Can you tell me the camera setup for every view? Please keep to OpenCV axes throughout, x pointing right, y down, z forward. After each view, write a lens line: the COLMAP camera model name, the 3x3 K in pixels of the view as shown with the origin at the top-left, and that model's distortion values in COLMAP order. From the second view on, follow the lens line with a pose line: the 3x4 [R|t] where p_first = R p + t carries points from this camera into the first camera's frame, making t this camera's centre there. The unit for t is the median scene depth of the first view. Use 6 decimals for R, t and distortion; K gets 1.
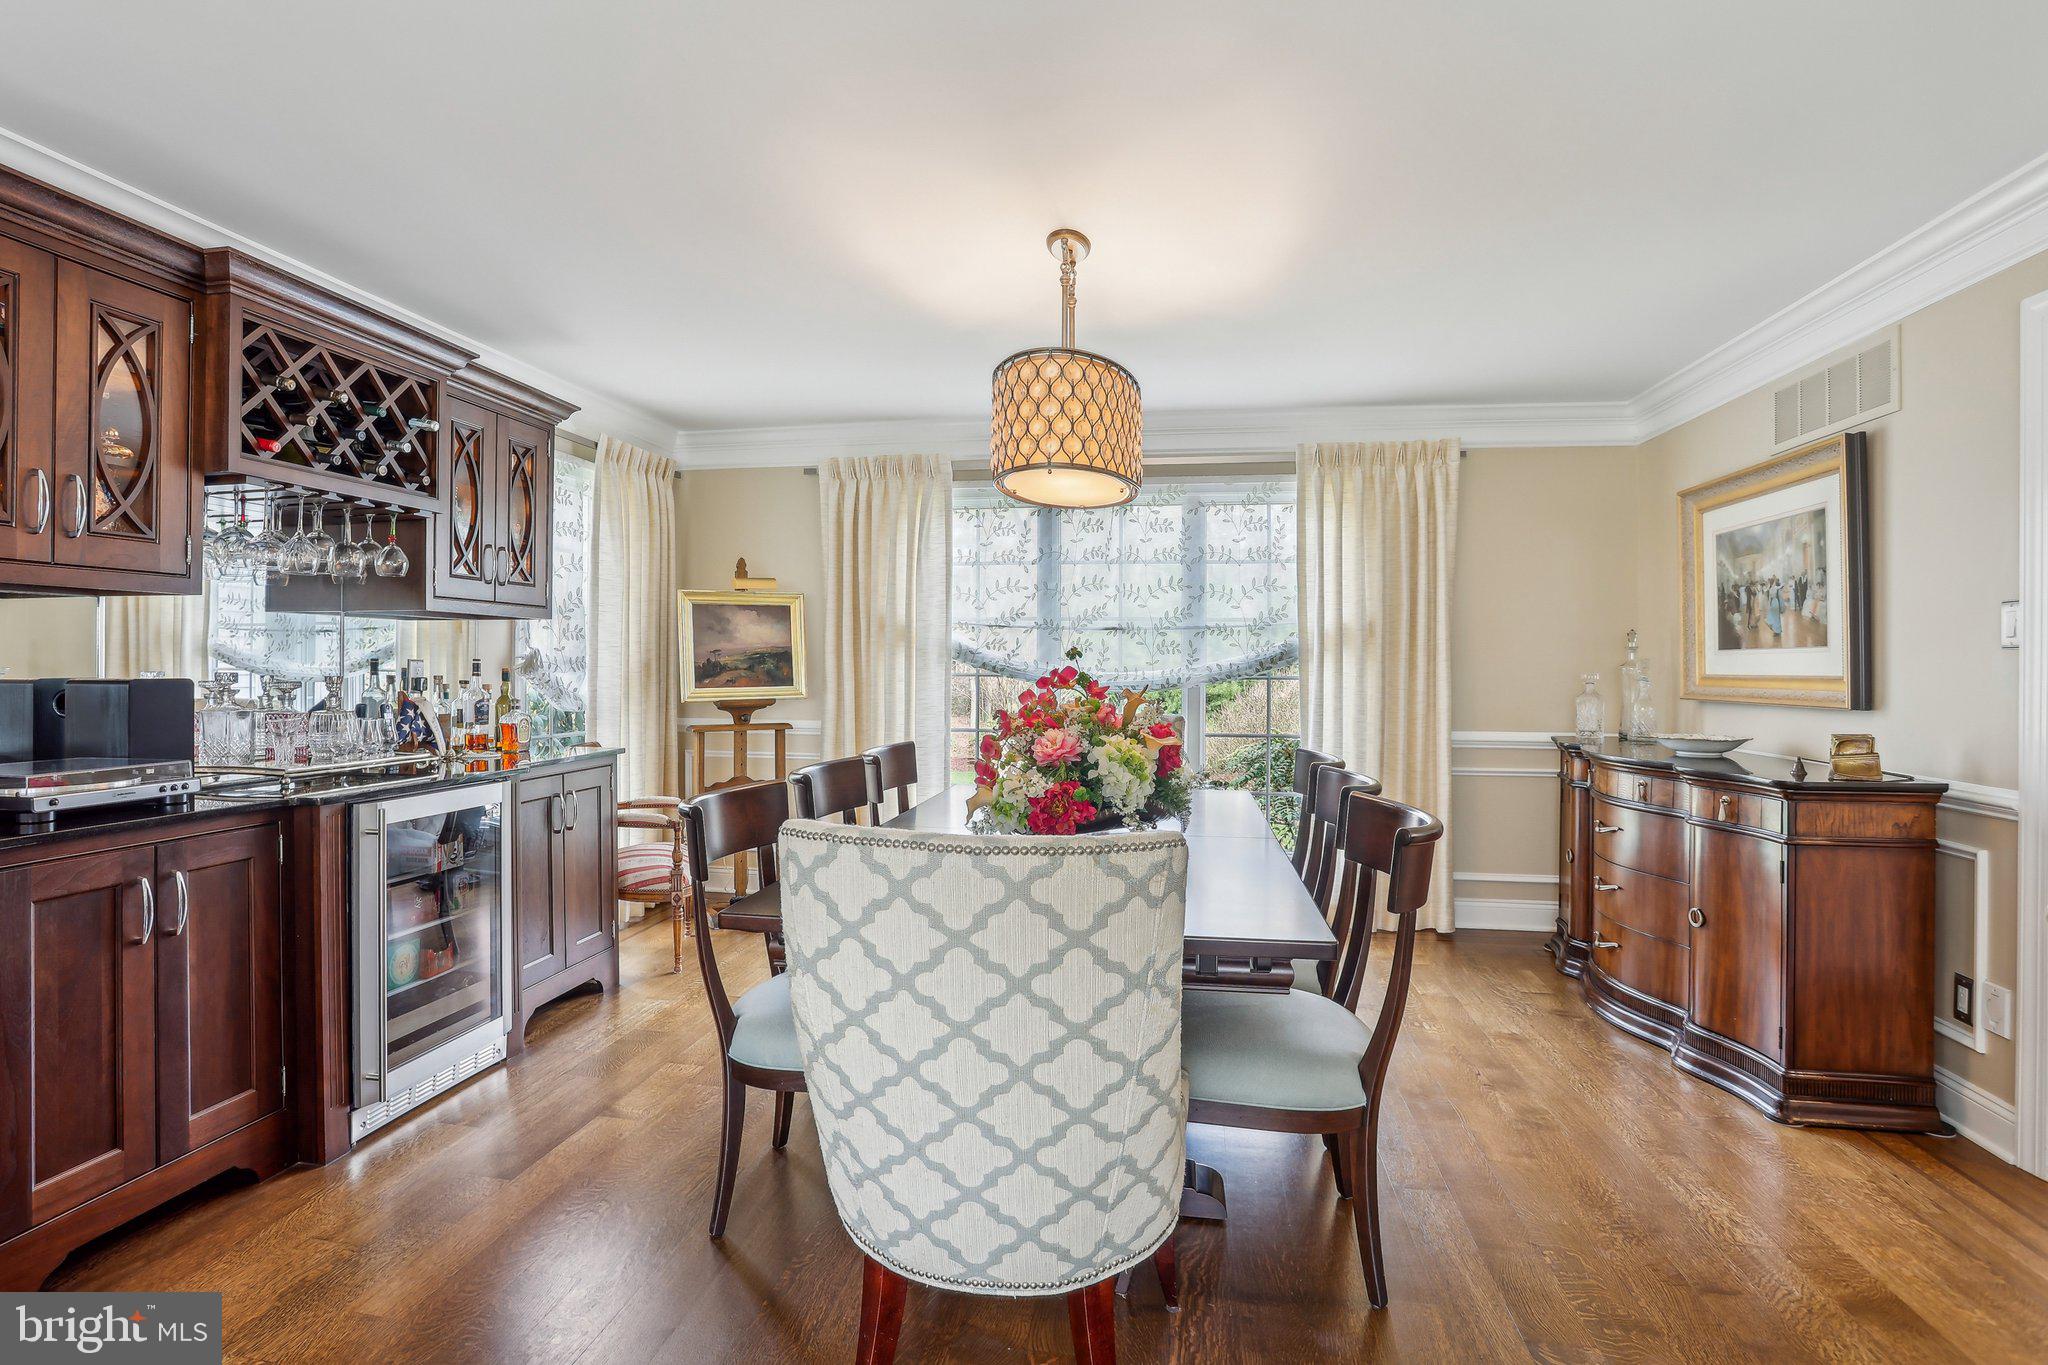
lens RADIAL K [[1029.8, 0, 976.3], [0, 1029.8, 648.9], [0, 0, 1]] dist [-0.048286, 0.022232]
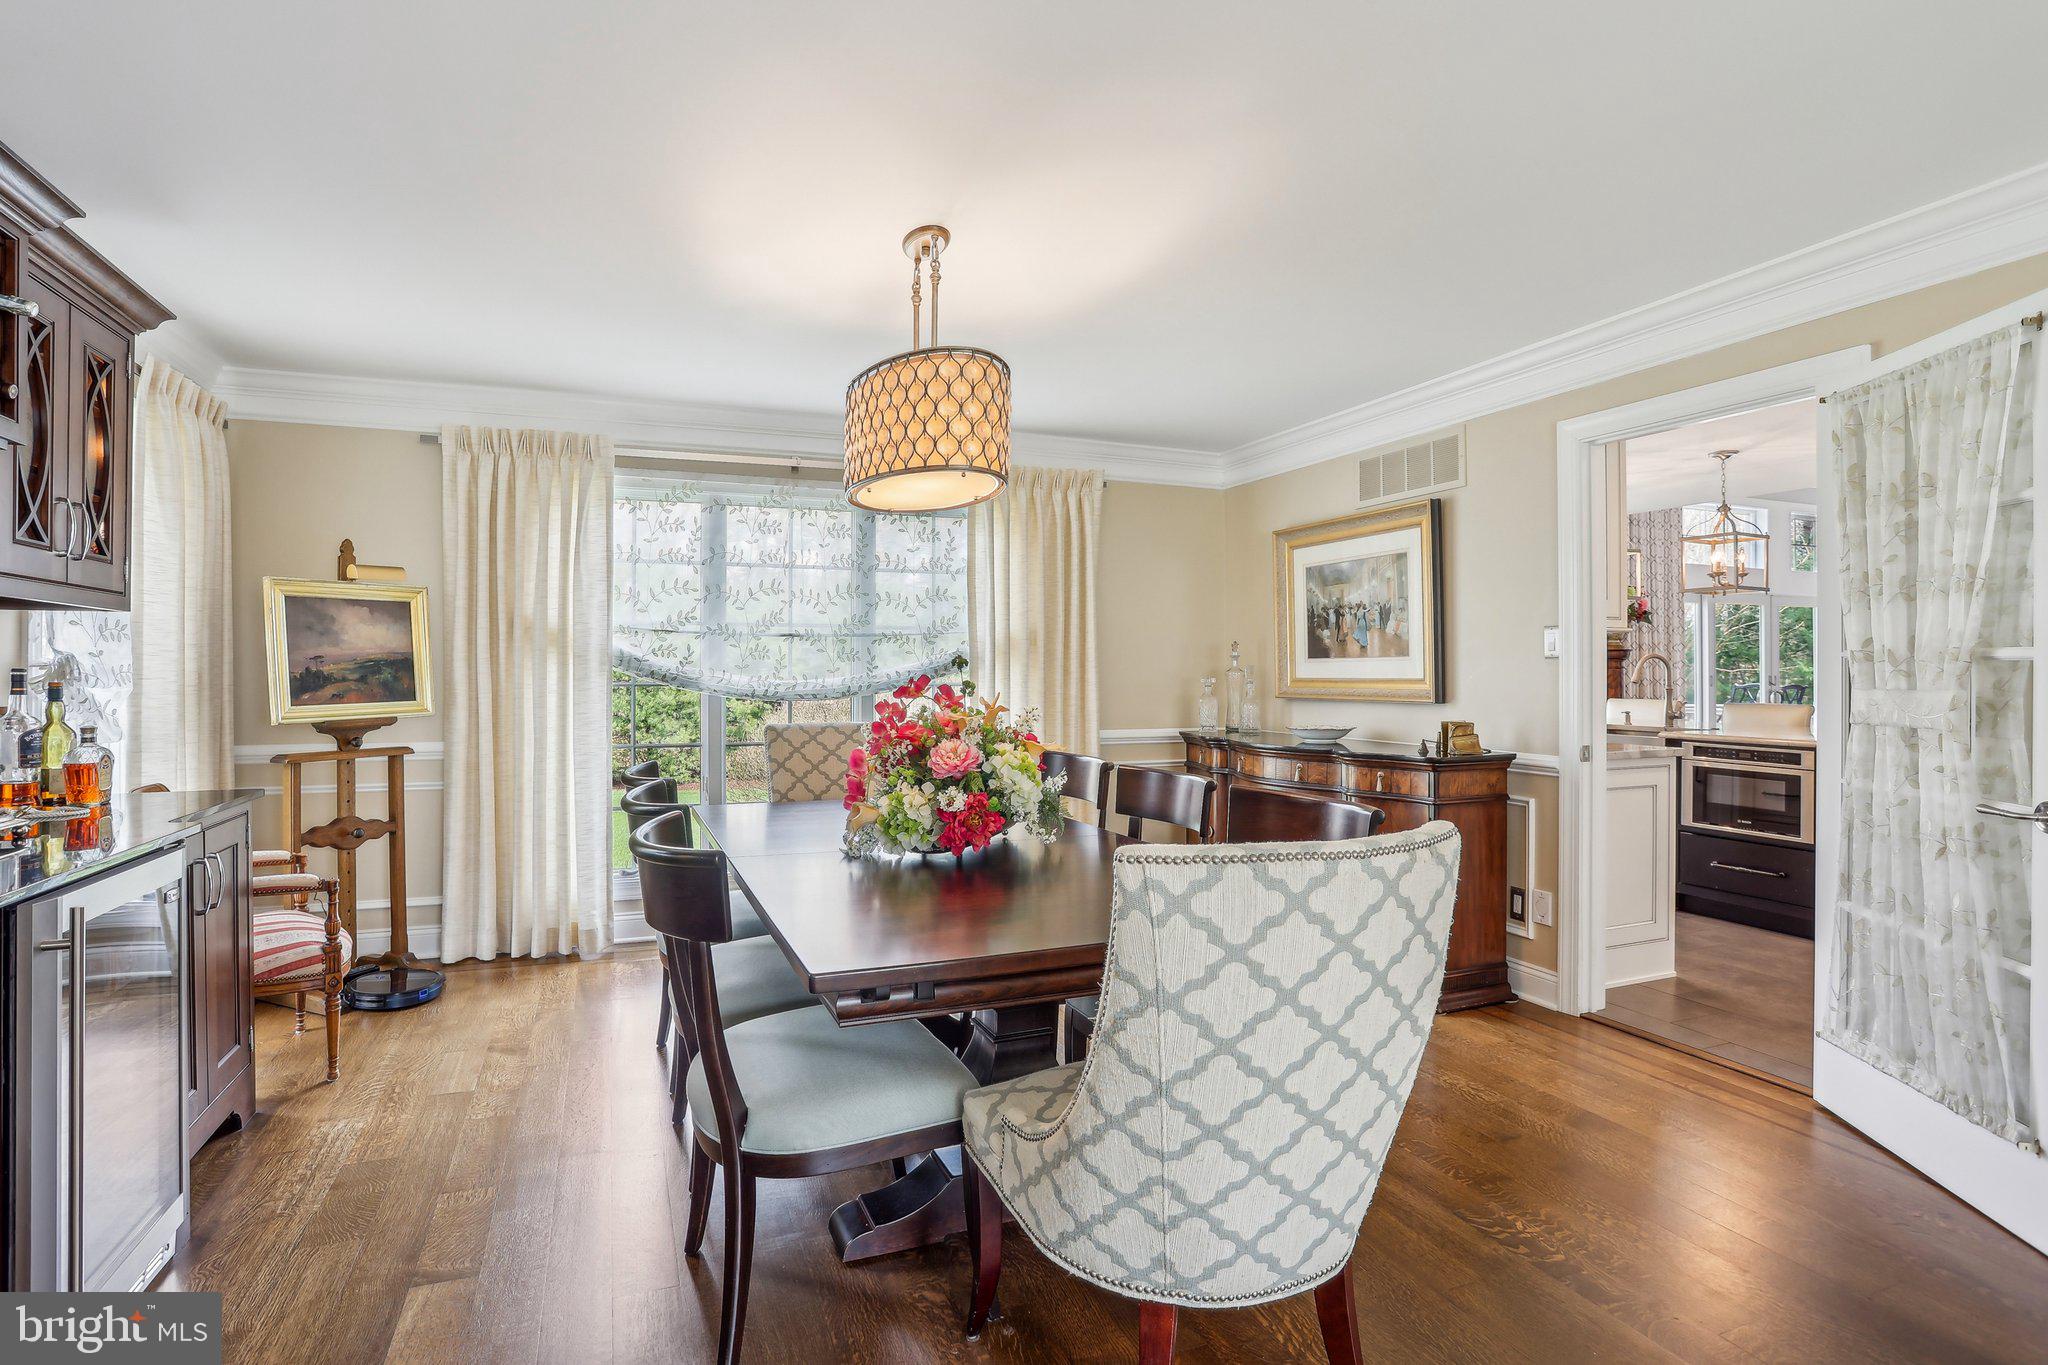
lens RADIAL K [[1029.8, 0, 1031.6], [0, 1029.8, 656.8], [0, 0, 1]] dist [-0.048286, 0.022232]
pose [[0.850275, 0.002660, 0.526333, -0.303300], [-0.003405, 0.999994, 0.000446, -0.000614], [-0.526328, -0.002171, 0.850279, 0.111329]]
